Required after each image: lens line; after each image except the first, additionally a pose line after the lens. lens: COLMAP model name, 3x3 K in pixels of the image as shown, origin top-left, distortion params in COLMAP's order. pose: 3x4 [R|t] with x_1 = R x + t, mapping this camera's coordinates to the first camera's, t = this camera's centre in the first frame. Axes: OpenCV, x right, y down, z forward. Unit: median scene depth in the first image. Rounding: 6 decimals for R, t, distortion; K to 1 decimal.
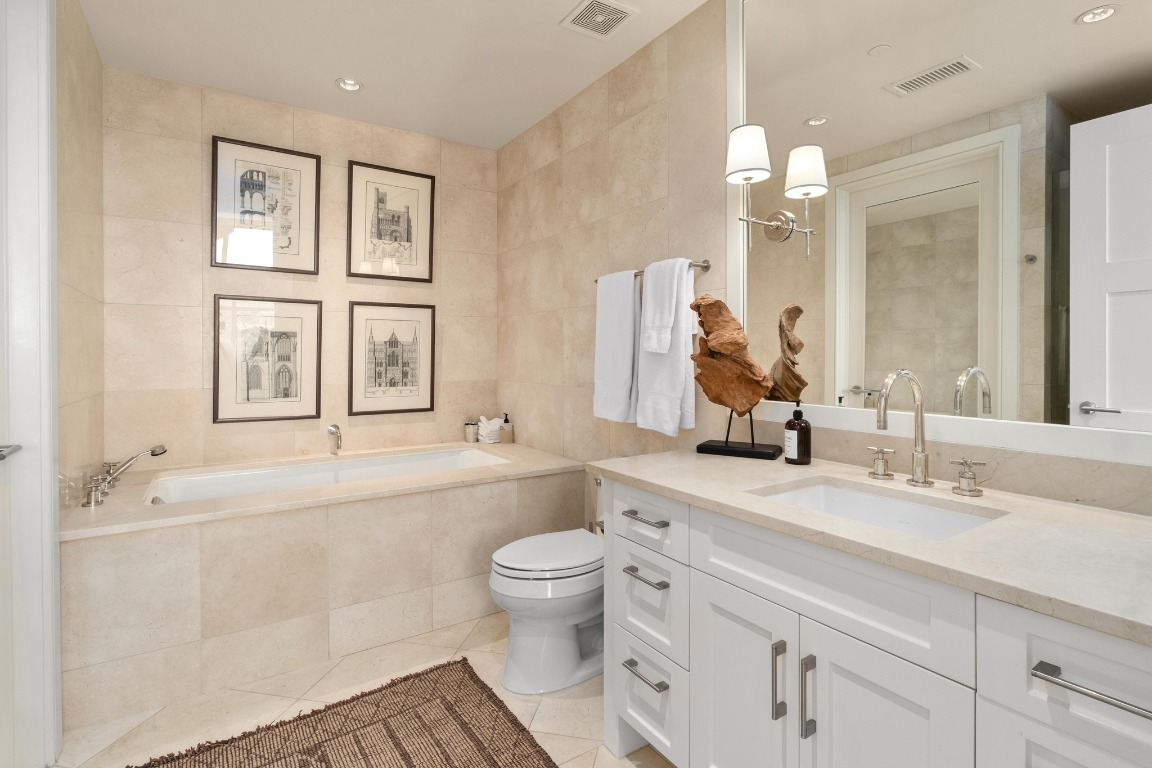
lens RADIAL K [[532.7, 0, 576.6], [0, 532.7, 374.5], [0, 0, 1]] dist [0.001361, 0.000023]
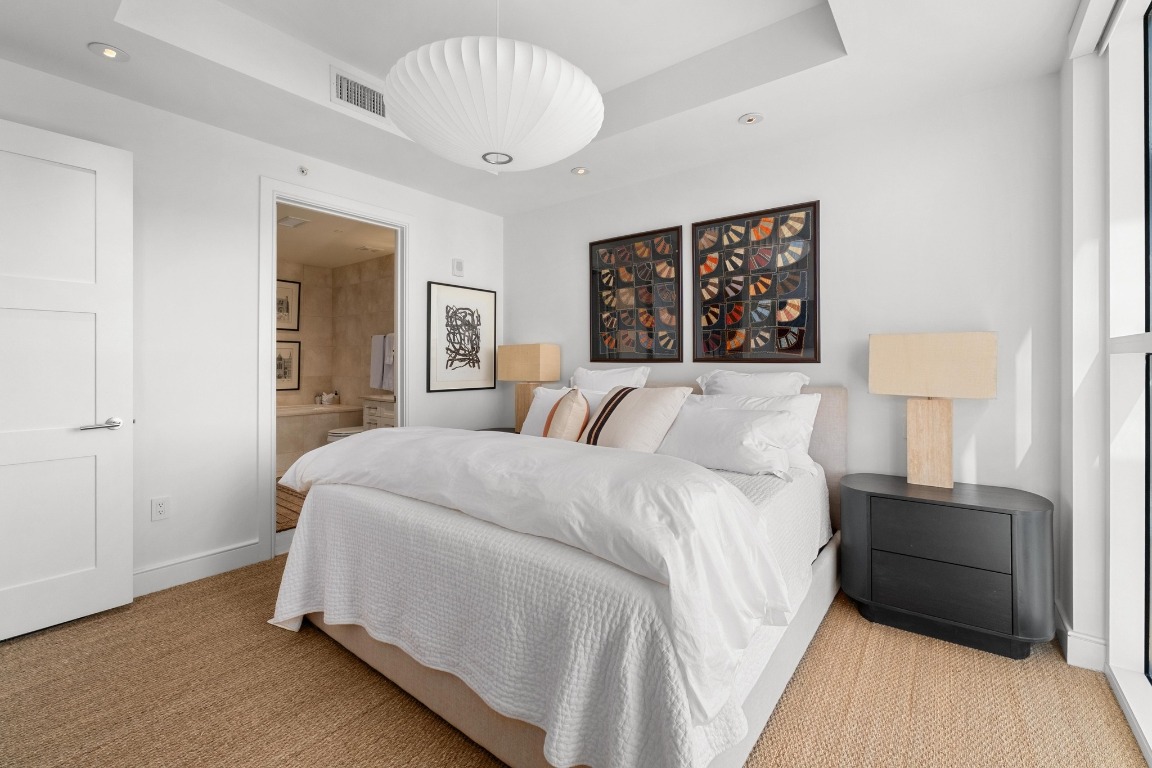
lens RADIAL K [[492.2, 0, 571.2], [0, 492.2, 374.7], [0, 0, 1]] dist [-0.003469, -0.000084]
pose [[0.956528, 0.002529, 0.291630, 0.213315], [0.001802, 0.999892, -0.014582, 0.039489], [-0.291636, 0.014474, 0.956420, -1.278417]]
